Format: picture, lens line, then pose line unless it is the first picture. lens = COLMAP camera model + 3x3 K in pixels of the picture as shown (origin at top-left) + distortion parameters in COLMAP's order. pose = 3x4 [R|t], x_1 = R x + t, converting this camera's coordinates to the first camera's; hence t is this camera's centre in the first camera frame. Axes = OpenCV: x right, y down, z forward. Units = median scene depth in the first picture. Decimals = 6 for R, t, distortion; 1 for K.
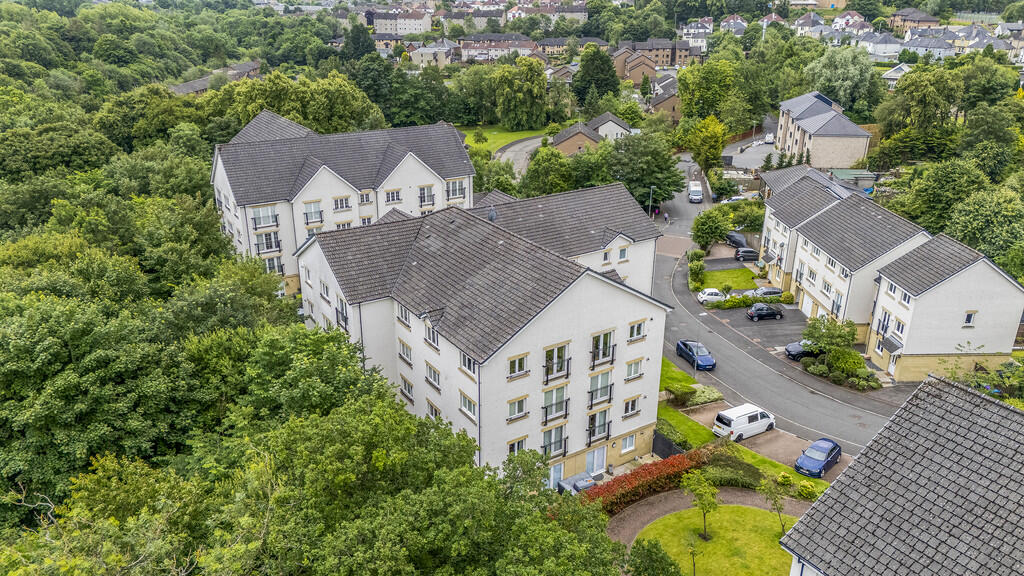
lens RADIAL K [[741.9, 0, 512.0], [0, 741.9, 288.0], [0, 0, 1]] dist [0.125356, -0.150760]
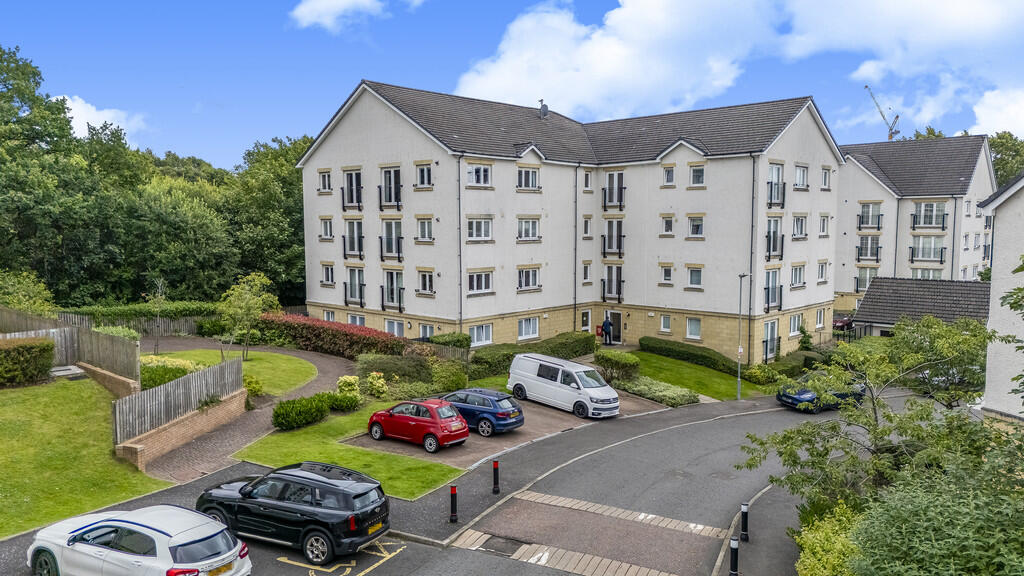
lens RADIAL K [[741.9, 0, 512.0], [0, 741.9, 288.0], [0, 0, 1]] dist [0.125356, -0.150760]
pose [[0.246939, 0.083890, -0.965393, 0.985042], [-0.355827, 0.934500, -0.009812, 0.146449], [0.901337, 0.345936, 0.260615, 0.911212]]
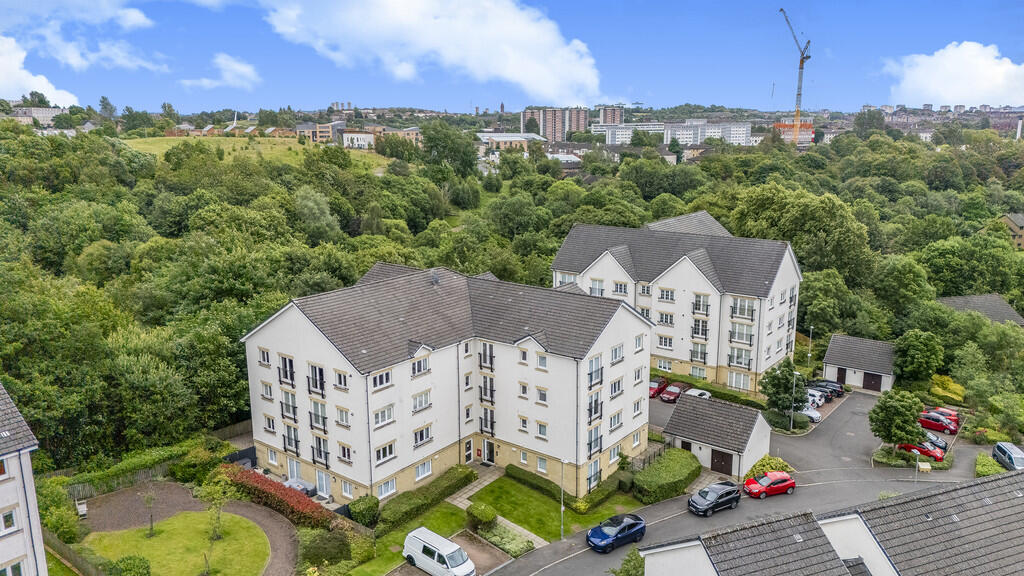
lens RADIAL K [[741.9, 0, 512.0], [0, 741.9, 288.0], [0, 0, 1]] dist [0.125356, -0.150760]
pose [[0.332632, 0.197119, -0.922226, 1.255028], [-0.341183, 0.936823, 0.077180, -0.245381], [0.879176, 0.288976, 0.378871, 0.755059]]
